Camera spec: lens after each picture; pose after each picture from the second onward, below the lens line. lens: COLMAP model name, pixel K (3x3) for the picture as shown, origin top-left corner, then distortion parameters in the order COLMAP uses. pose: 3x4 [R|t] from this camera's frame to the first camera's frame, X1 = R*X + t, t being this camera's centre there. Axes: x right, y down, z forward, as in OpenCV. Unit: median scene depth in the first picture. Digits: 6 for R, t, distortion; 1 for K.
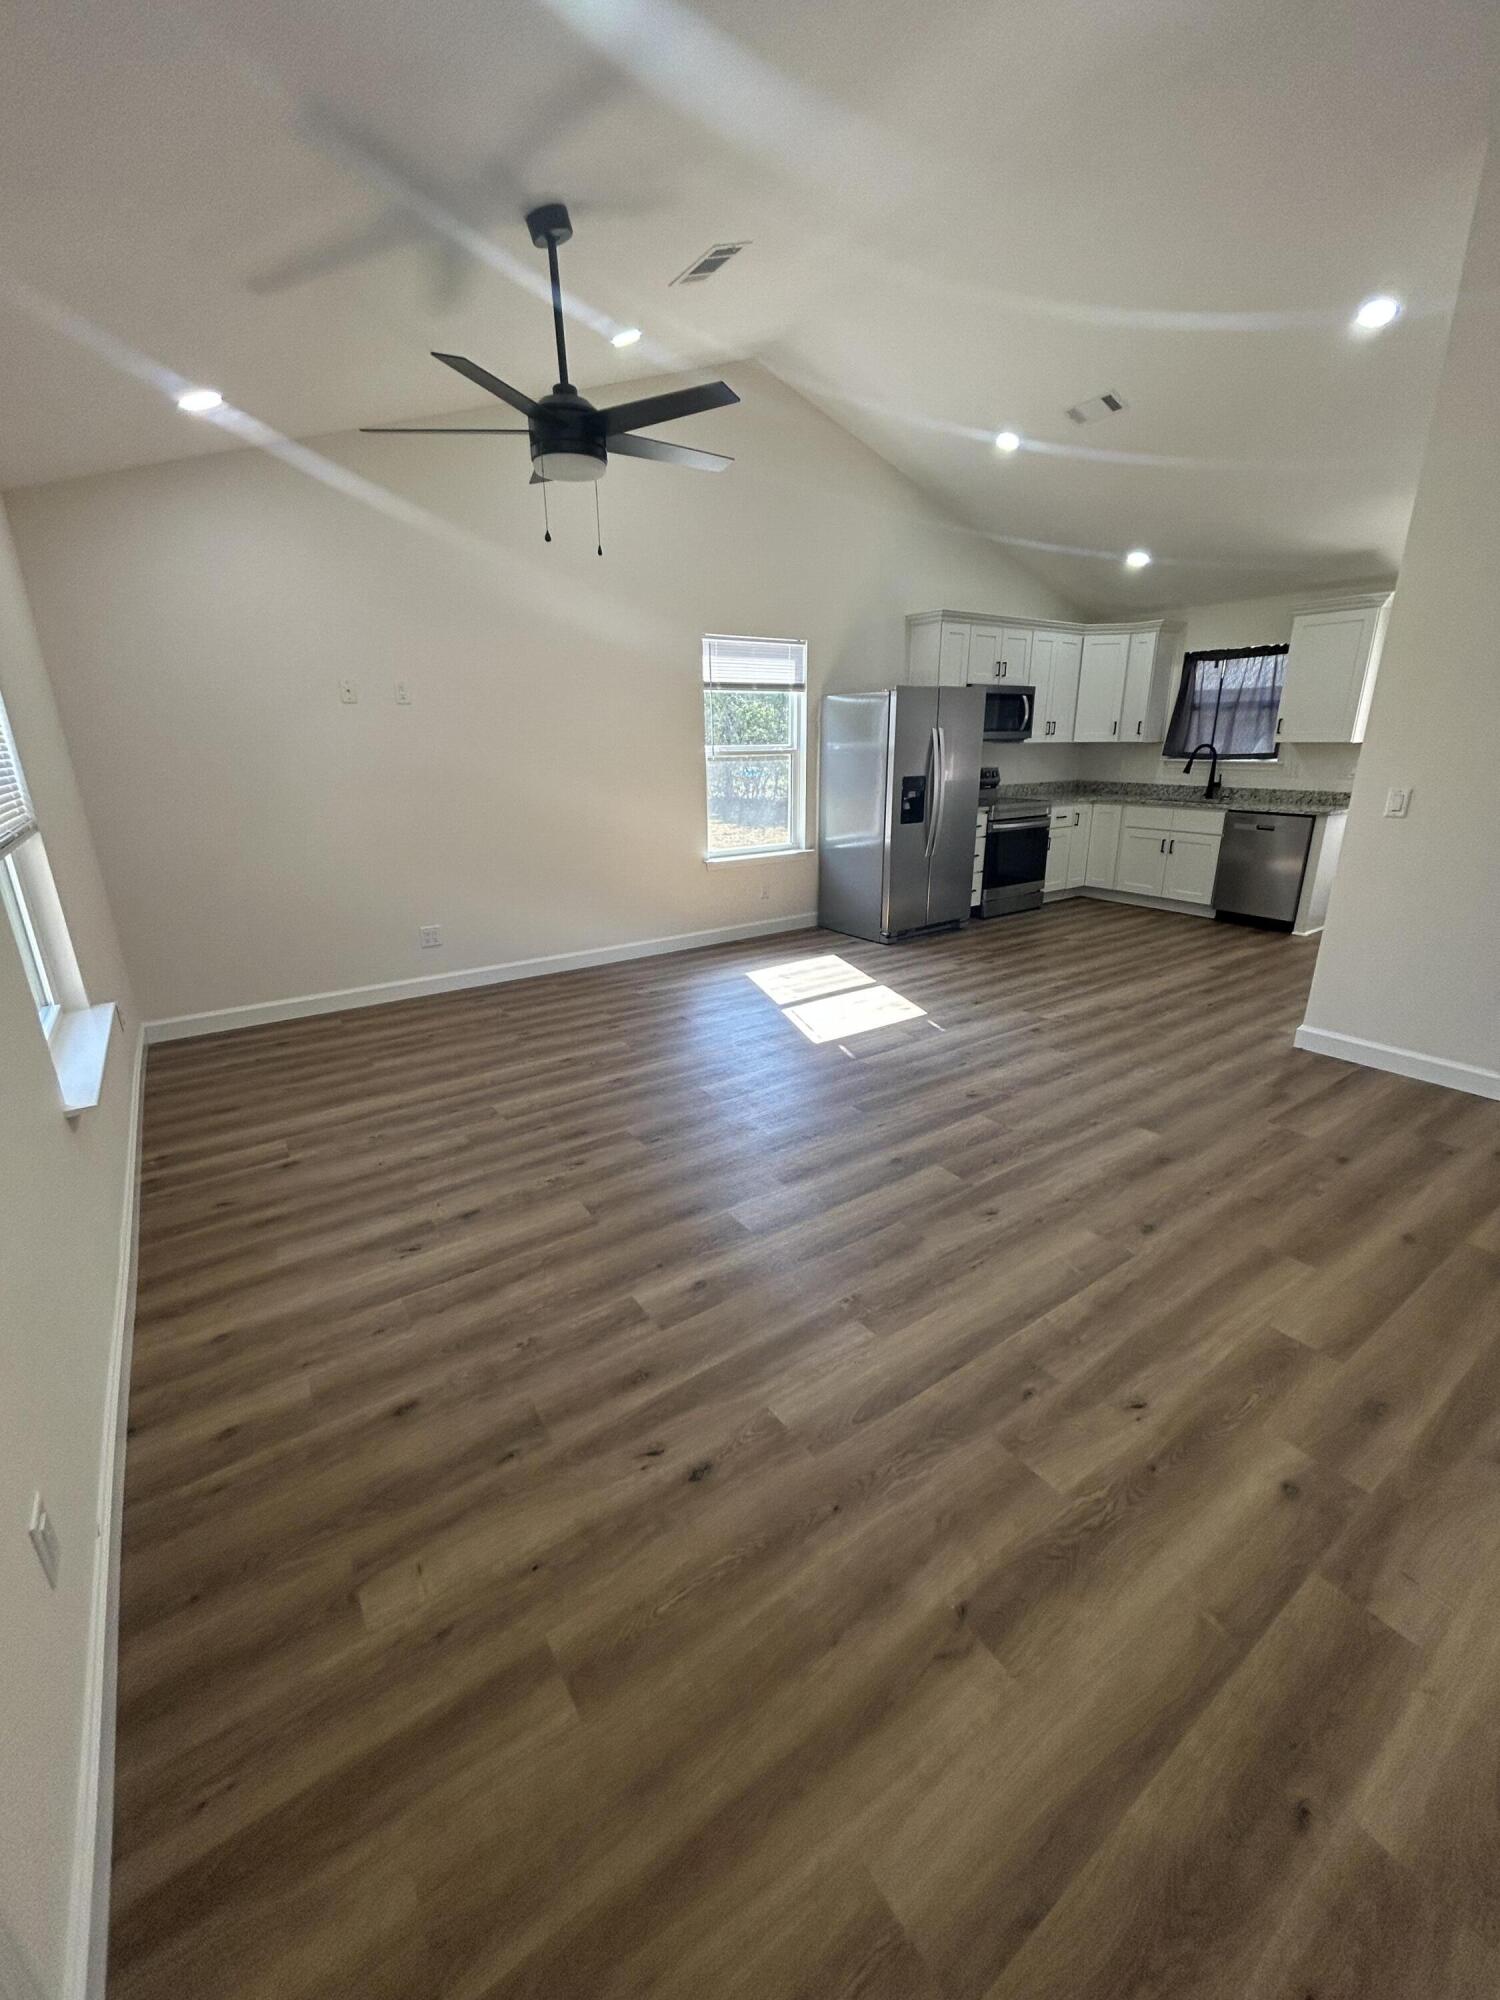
lens RADIAL K [[810.4, 0, 755.9], [0, 810.4, 991.6], [0, 0, 1]] dist [-0.000872, 0.000031]
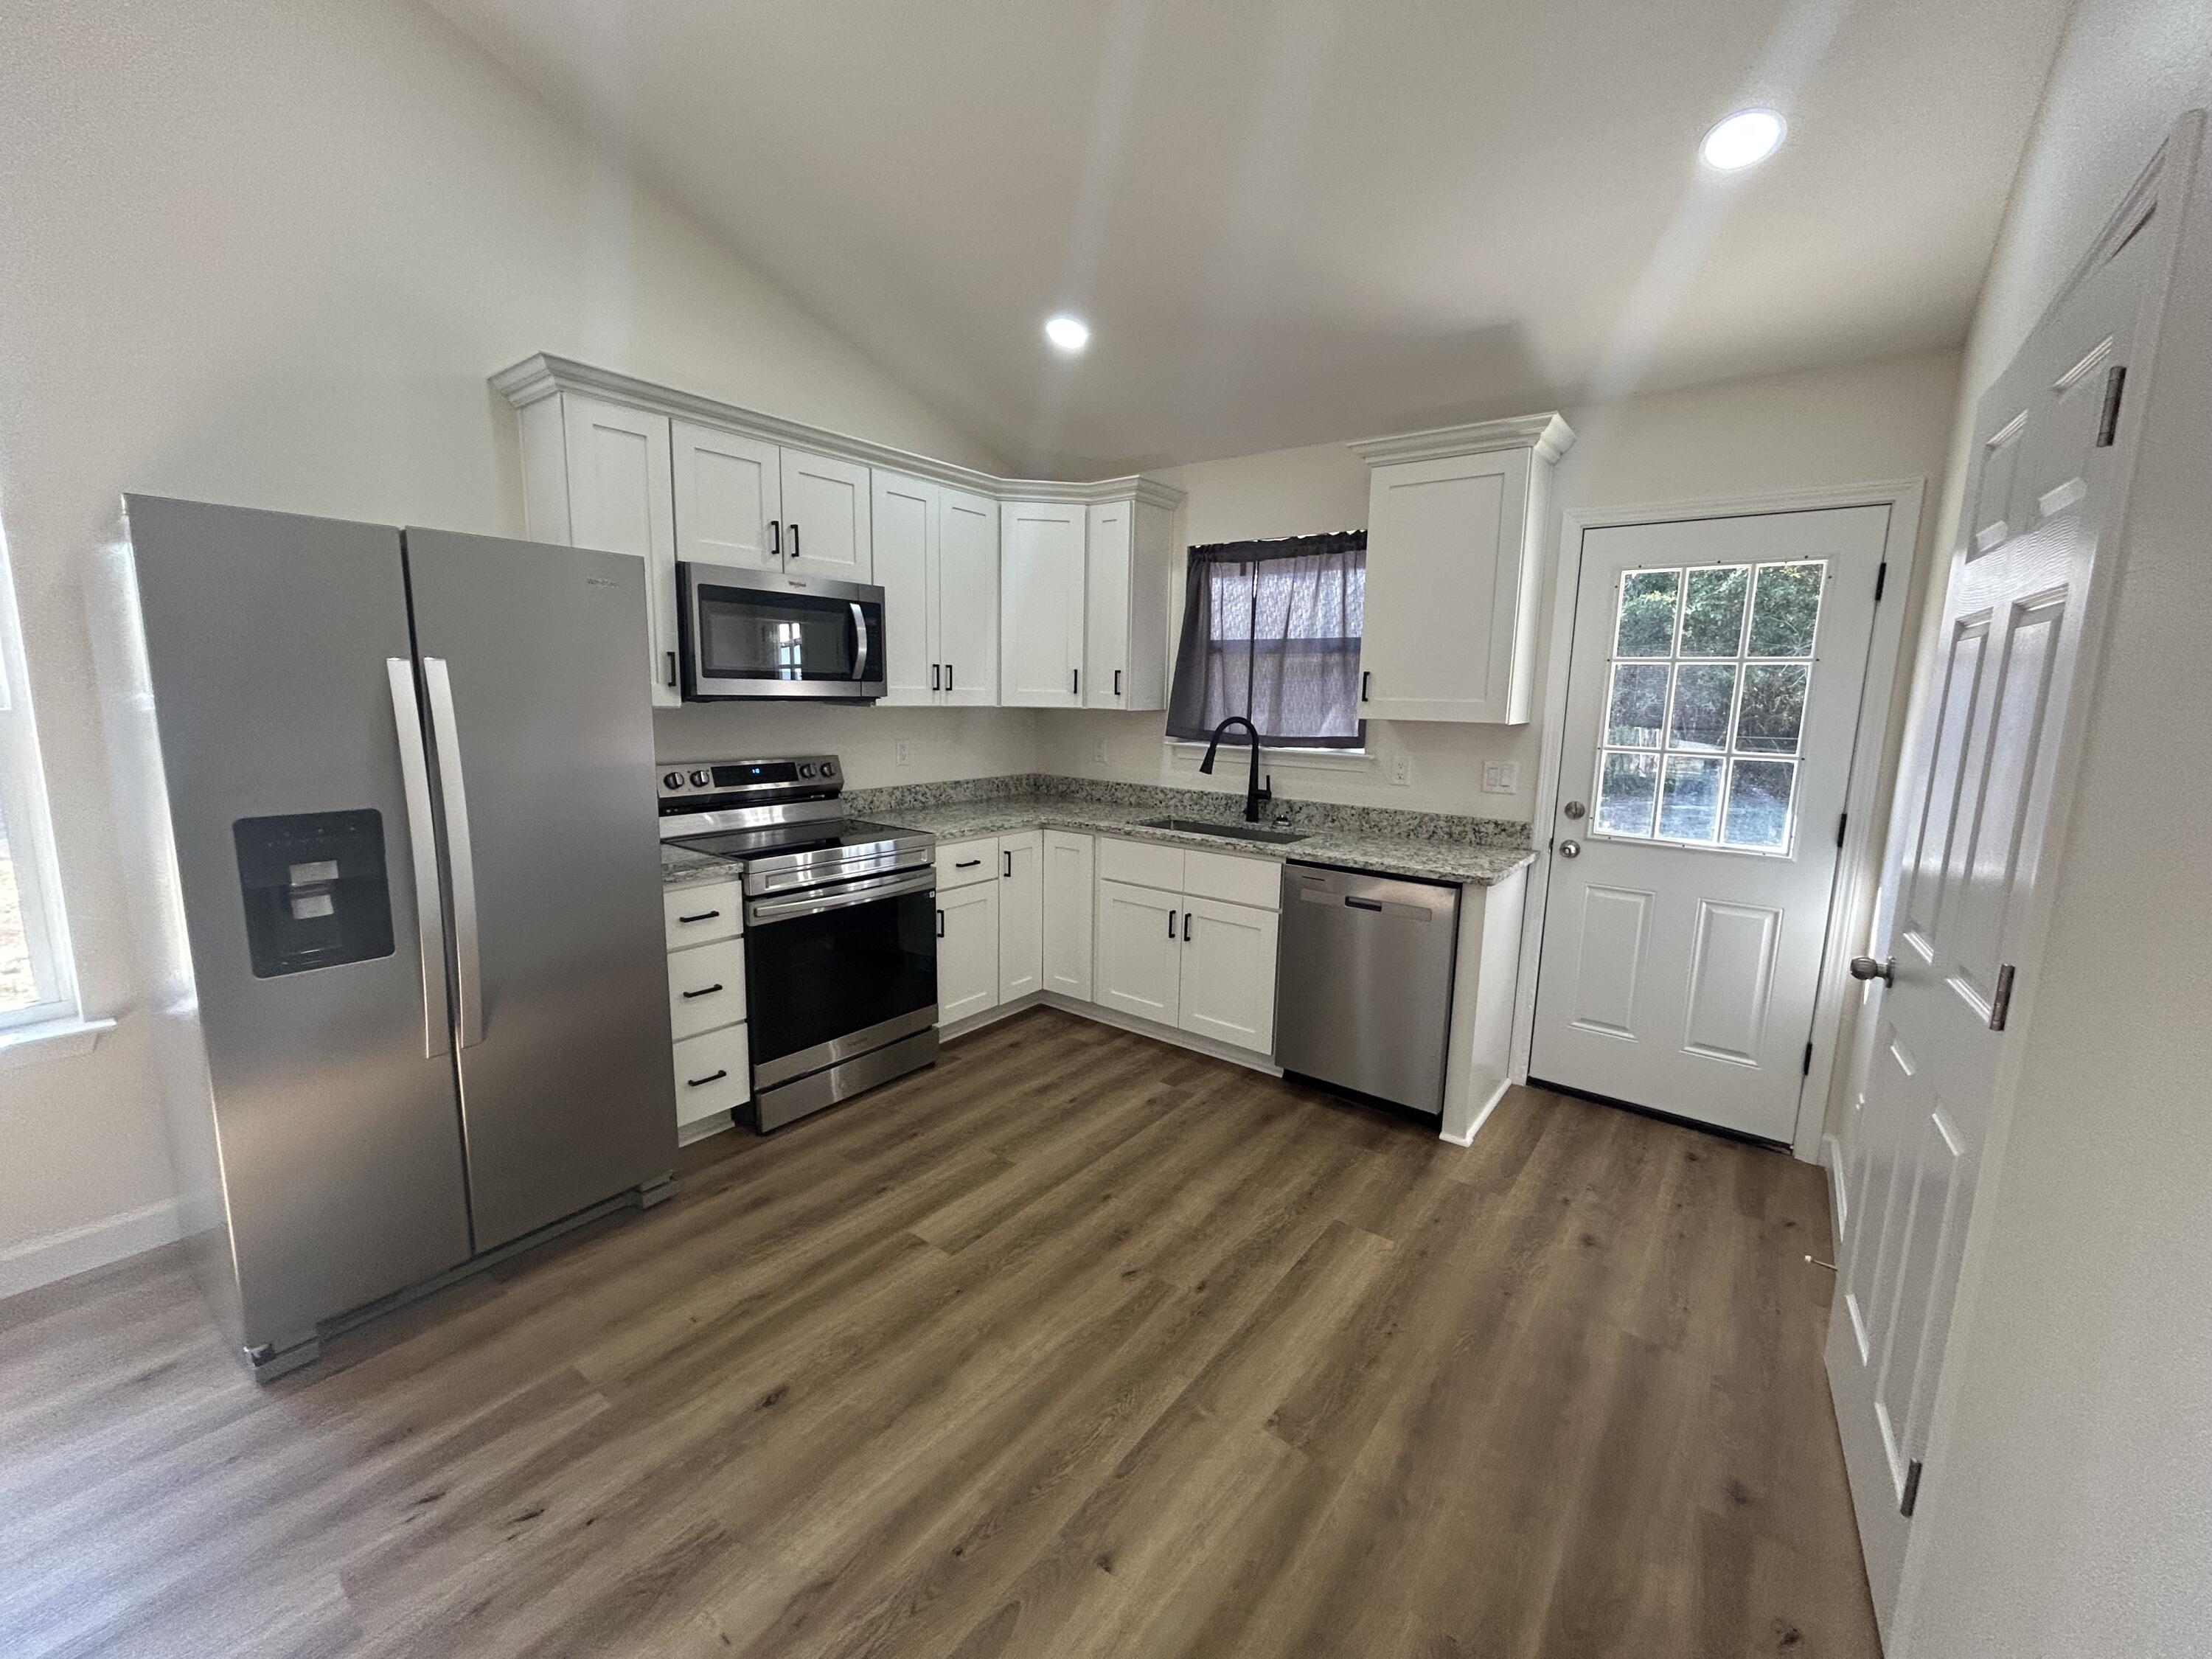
lens RADIAL K [[893.0, 0, 1106.0], [0, 893.0, 829.5], [0, 0, 1]] dist [0.000436, 0.000348]
pose [[0.952513, -0.017910, 0.303970, 0.358223], [0.062953, 0.988284, -0.139041, -0.191115], [-0.297918, 0.151574, 0.942481, 0.594336]]
